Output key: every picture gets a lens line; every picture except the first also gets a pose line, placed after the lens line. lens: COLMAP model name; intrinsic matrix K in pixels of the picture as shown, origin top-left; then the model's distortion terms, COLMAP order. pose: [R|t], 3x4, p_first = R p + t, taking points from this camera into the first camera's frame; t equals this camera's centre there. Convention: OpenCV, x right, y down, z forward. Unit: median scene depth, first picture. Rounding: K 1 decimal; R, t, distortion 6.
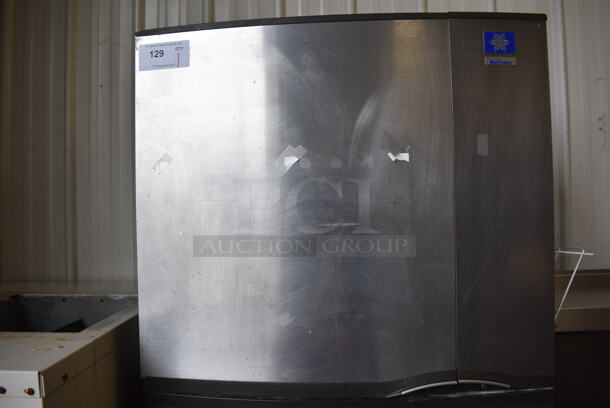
lens RADIAL K [[471.9, 0, 305.0], [0, 471.9, 204.0], [0, 0, 1]] dist [-0.095686, 0.008978]
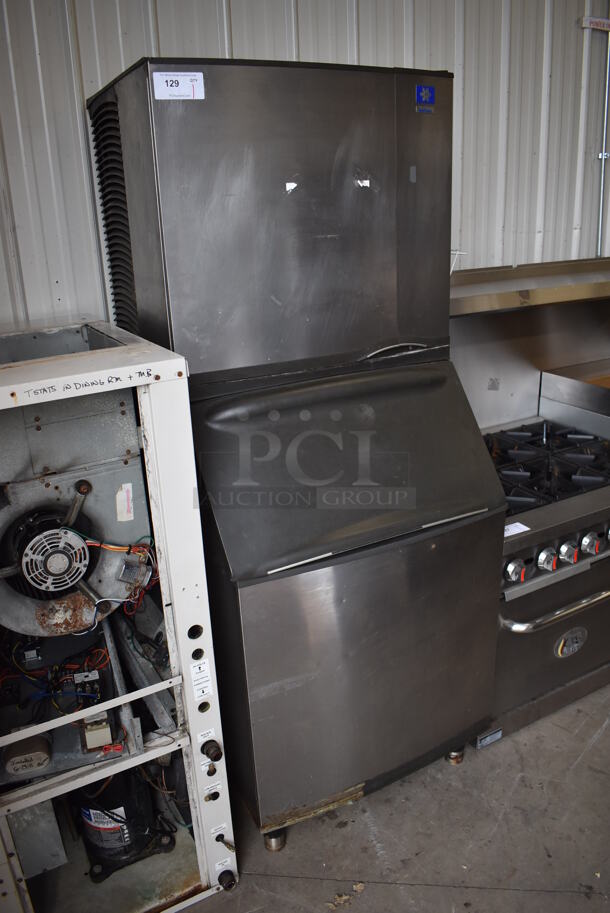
lens RADIAL K [[706.4, 0, 305.0], [0, 706.4, 456.5], [0, 0, 1]] dist [-0.095686, 0.008978]
pose [[0.856426, -0.188912, 0.480465, -1.025253], [0.021585, 0.942936, 0.332274, -0.027495], [-0.515818, -0.274198, 0.811632, -0.727686]]
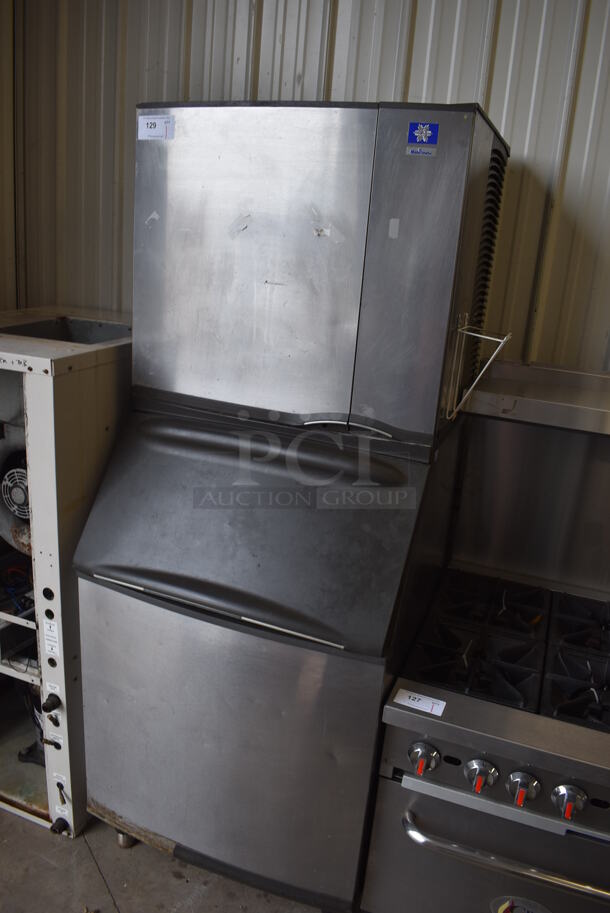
lens RADIAL K [[706.4, 0, 305.0], [0, 706.4, 456.5], [0, 0, 1]] dist [-0.095686, 0.008978]
pose [[0.944959, 0.182966, -0.271249, 0.729891], [-0.092893, 0.944941, 0.313779, -0.113003], [0.313725, -0.271311, 0.909927, -0.770028]]
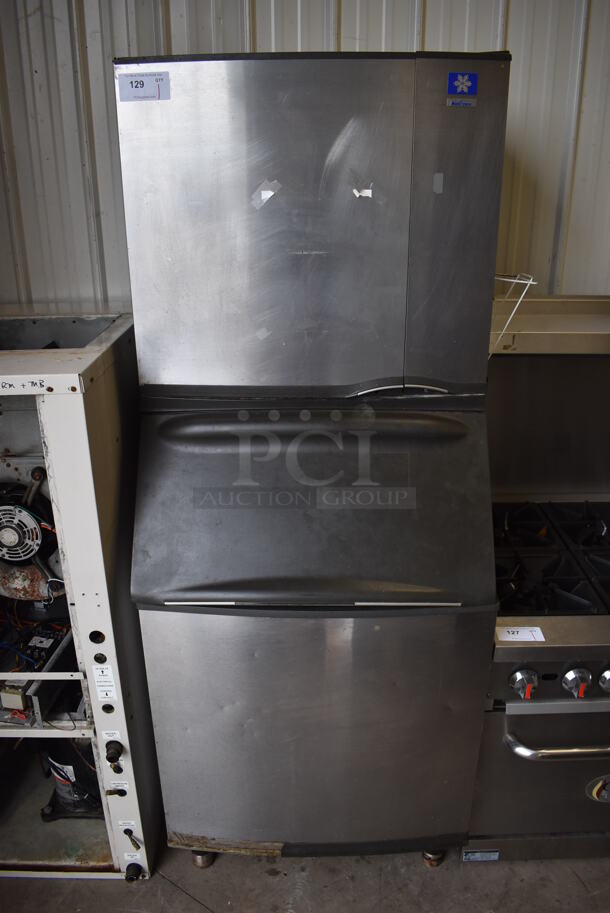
lens RADIAL K [[706.4, 0, 305.0], [0, 706.4, 456.5], [0, 0, 1]] dist [-0.095686, 0.008978]
pose [[0.998924, -0.003691, 0.046235, -0.019329], [-0.014004, 0.926309, 0.376505, -0.139096], [-0.044218, -0.376747, 0.925260, -0.771664]]
